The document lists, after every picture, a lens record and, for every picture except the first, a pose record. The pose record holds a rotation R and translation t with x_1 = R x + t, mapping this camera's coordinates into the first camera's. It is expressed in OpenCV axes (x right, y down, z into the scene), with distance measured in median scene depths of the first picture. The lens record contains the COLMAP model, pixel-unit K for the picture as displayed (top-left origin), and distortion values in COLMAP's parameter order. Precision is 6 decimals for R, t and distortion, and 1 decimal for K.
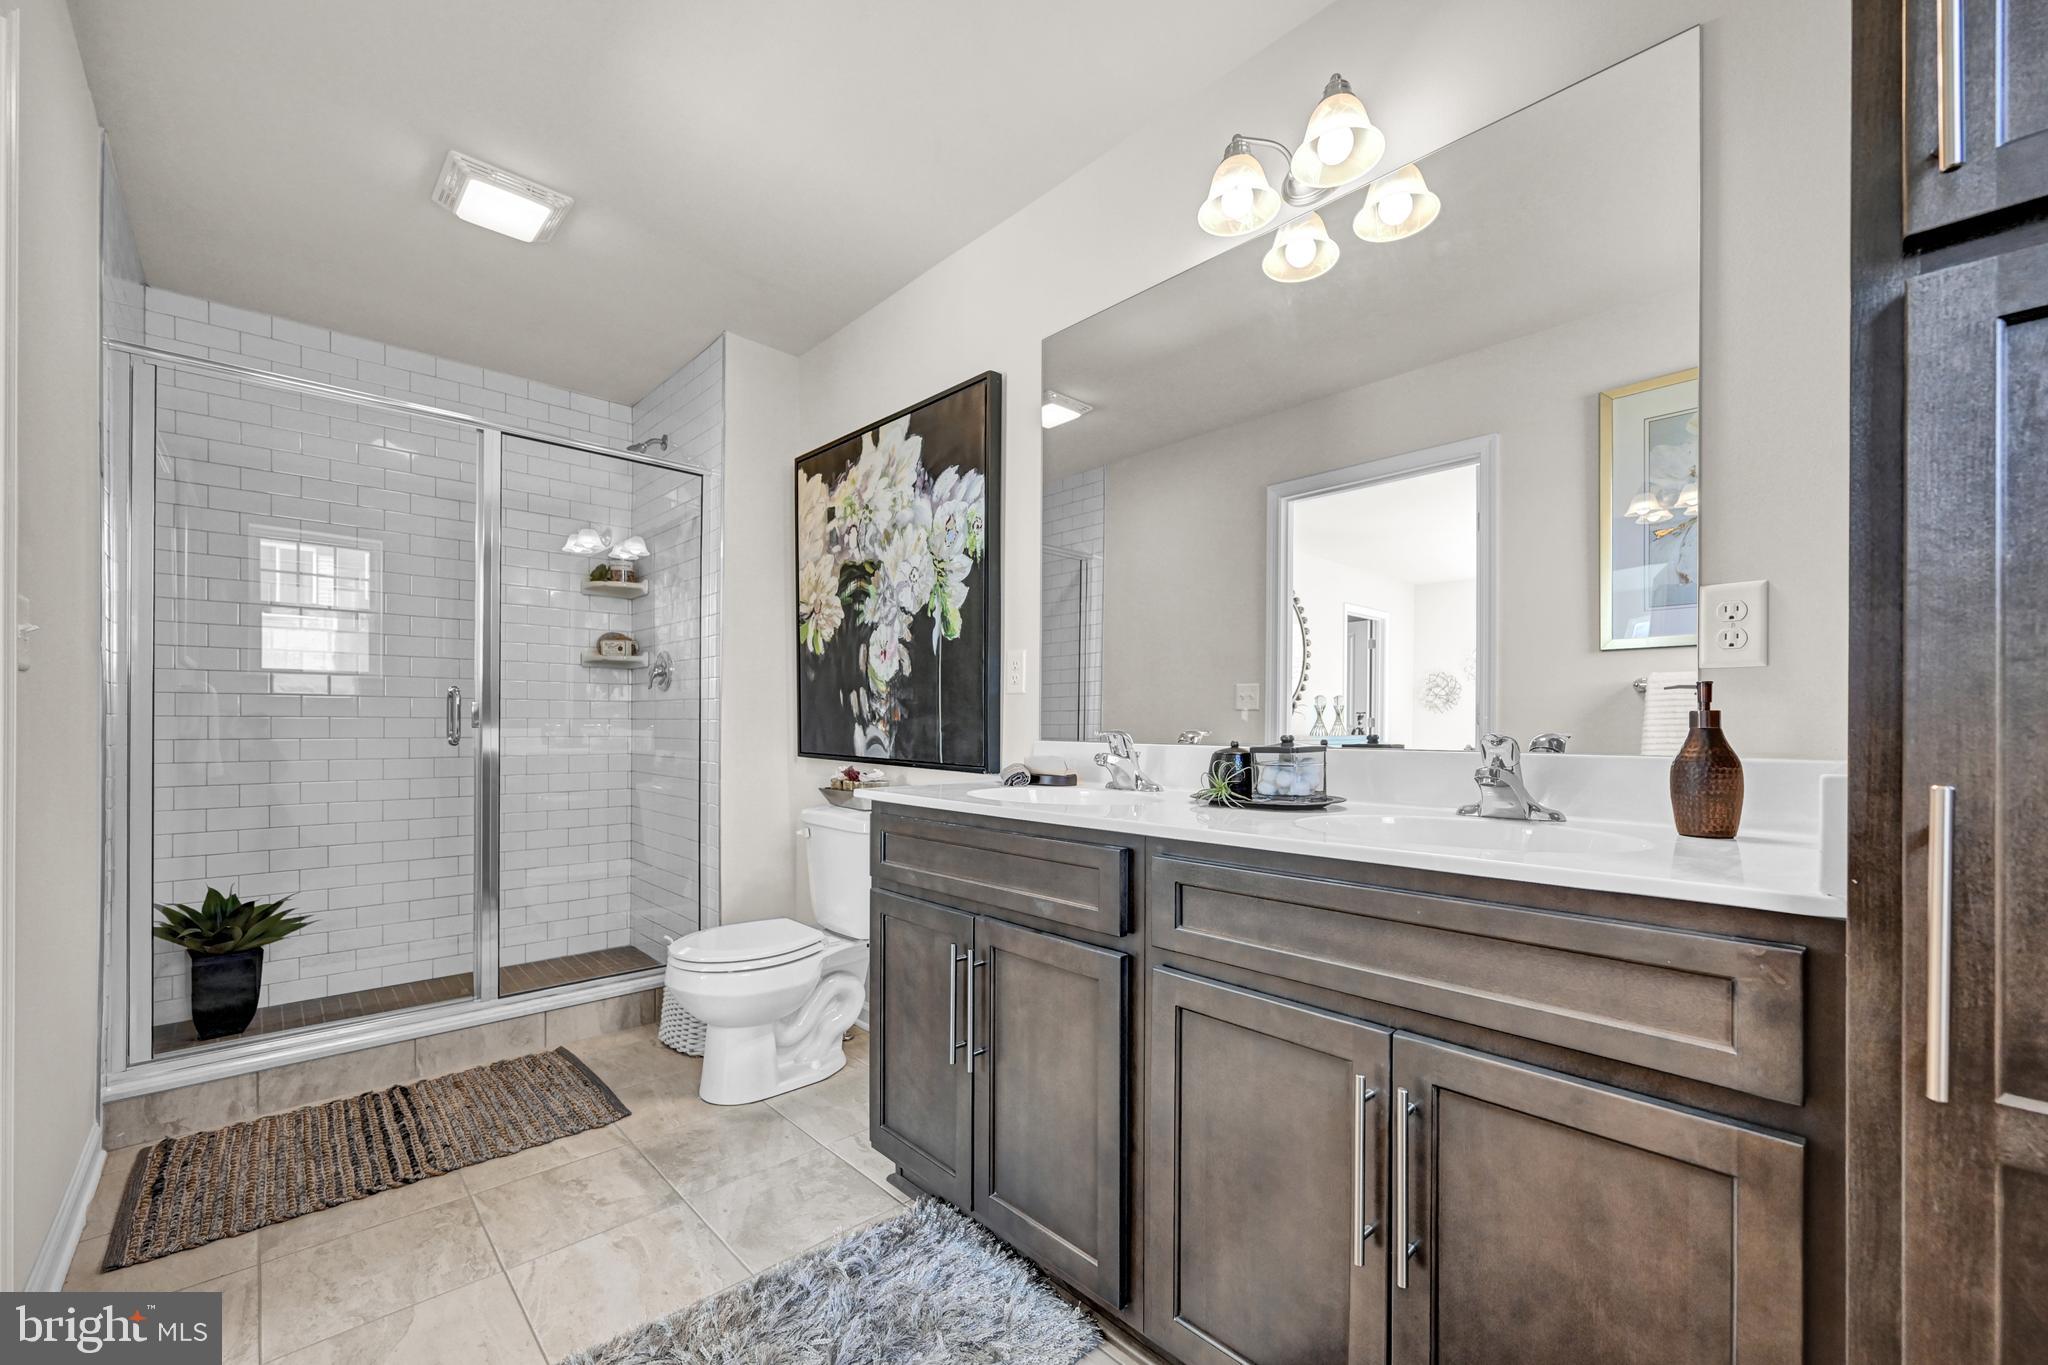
lens RADIAL K [[819.7, 0, 1027.1], [0, 819.7, 725.0], [0, 0, 1]] dist [0.000307, 0.000110]
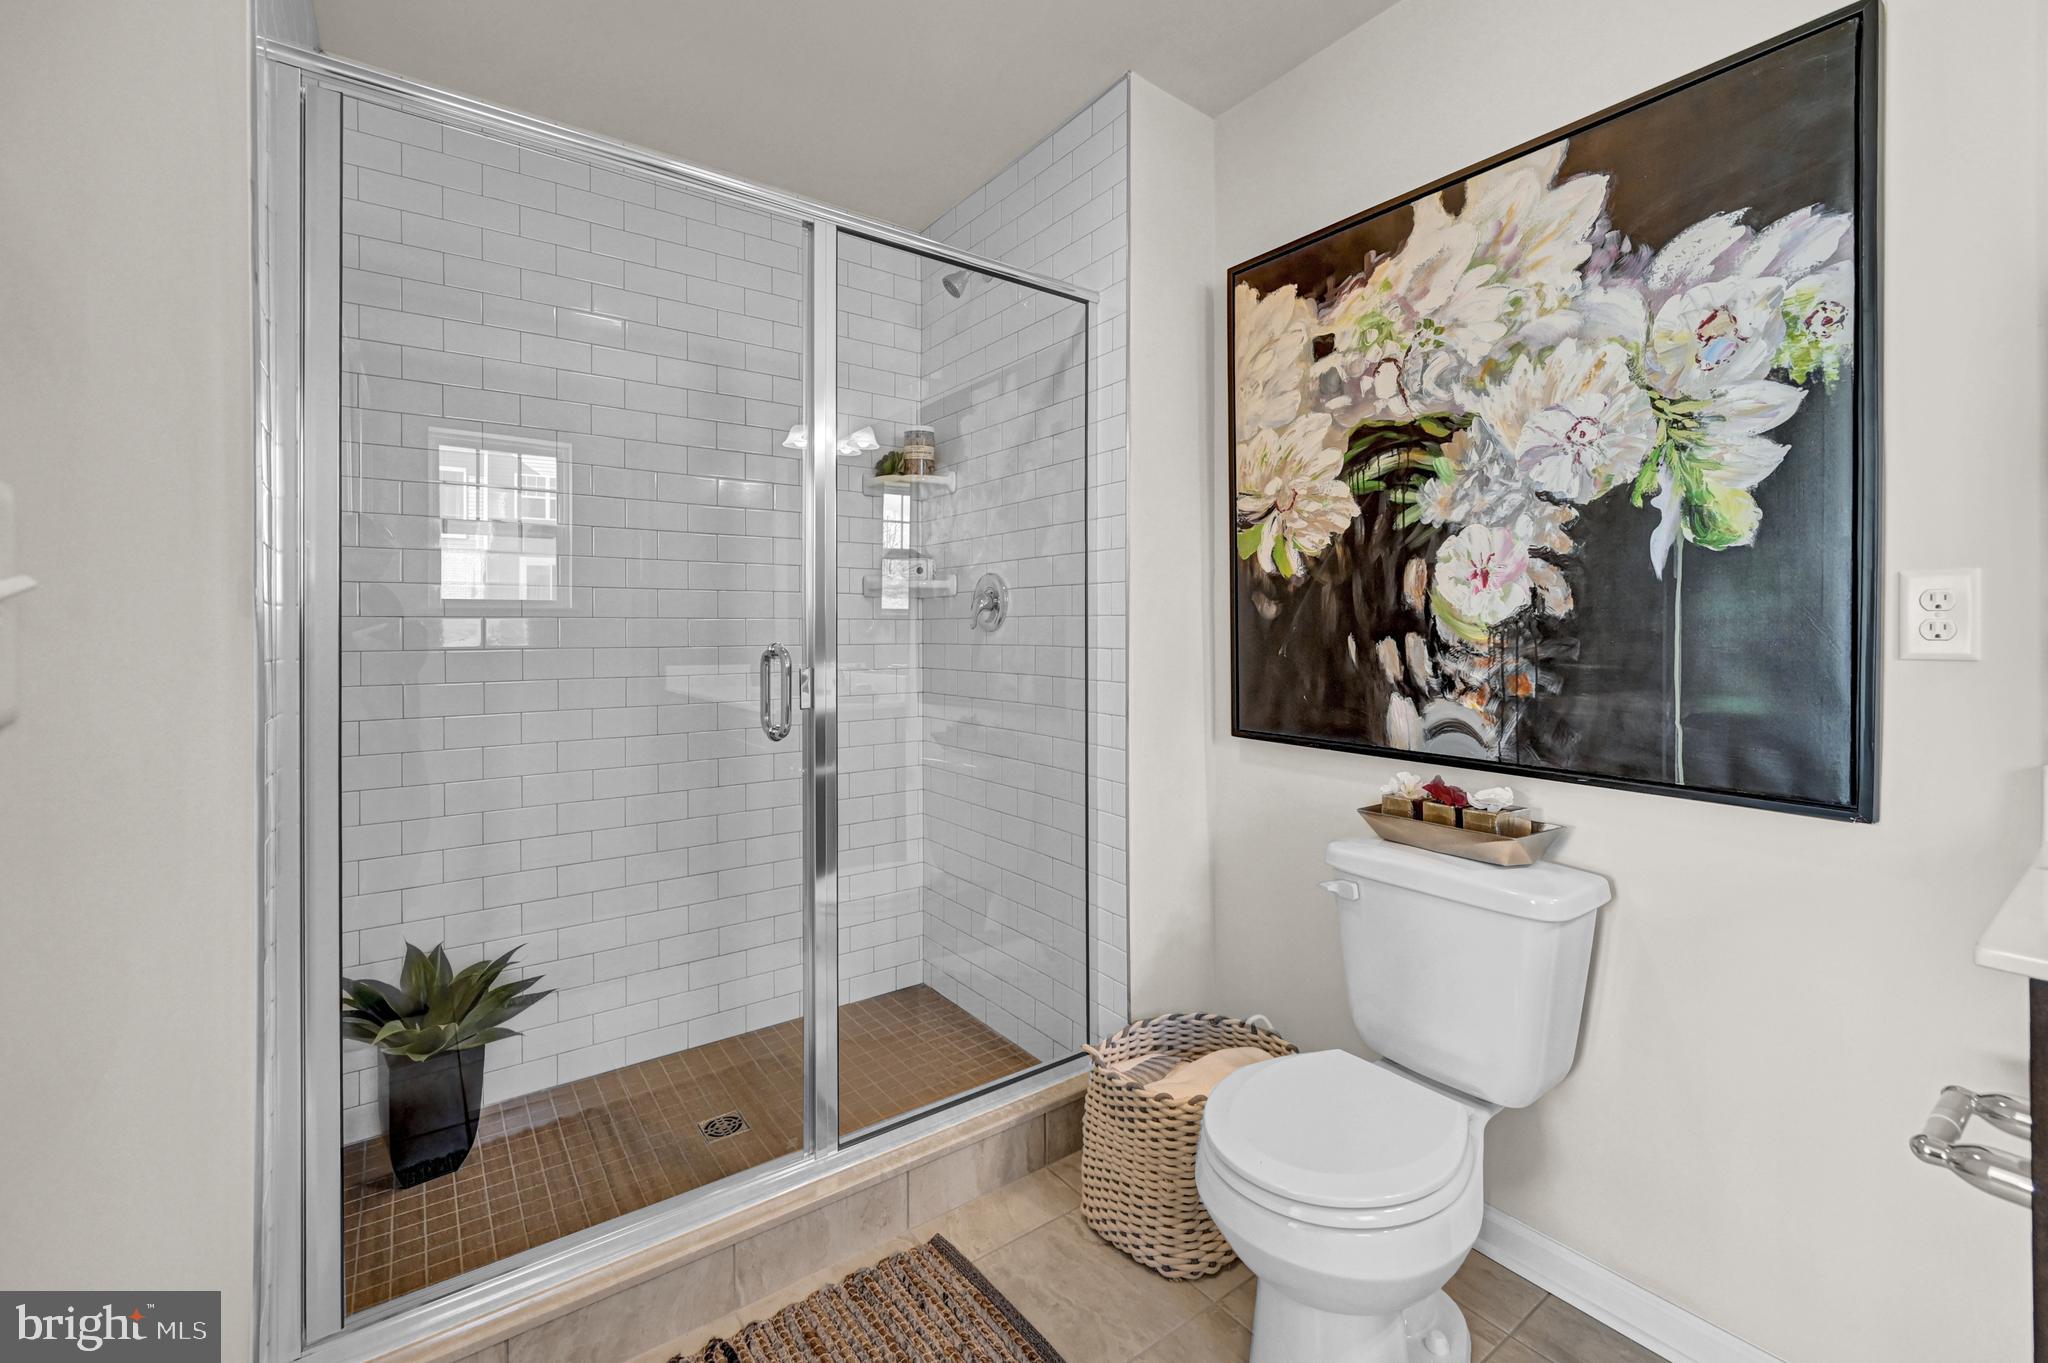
lens RADIAL K [[855.1, 0, 1030.4], [0, 855.1, 631.8], [0, 0, 1]] dist [0.000289, 0.000119]
pose [[0.992950, -0.007834, -0.118271, -0.405876], [0.007439, 0.999965, -0.003784, -0.047280], [0.118296, 0.002878, 0.992974, 0.365375]]
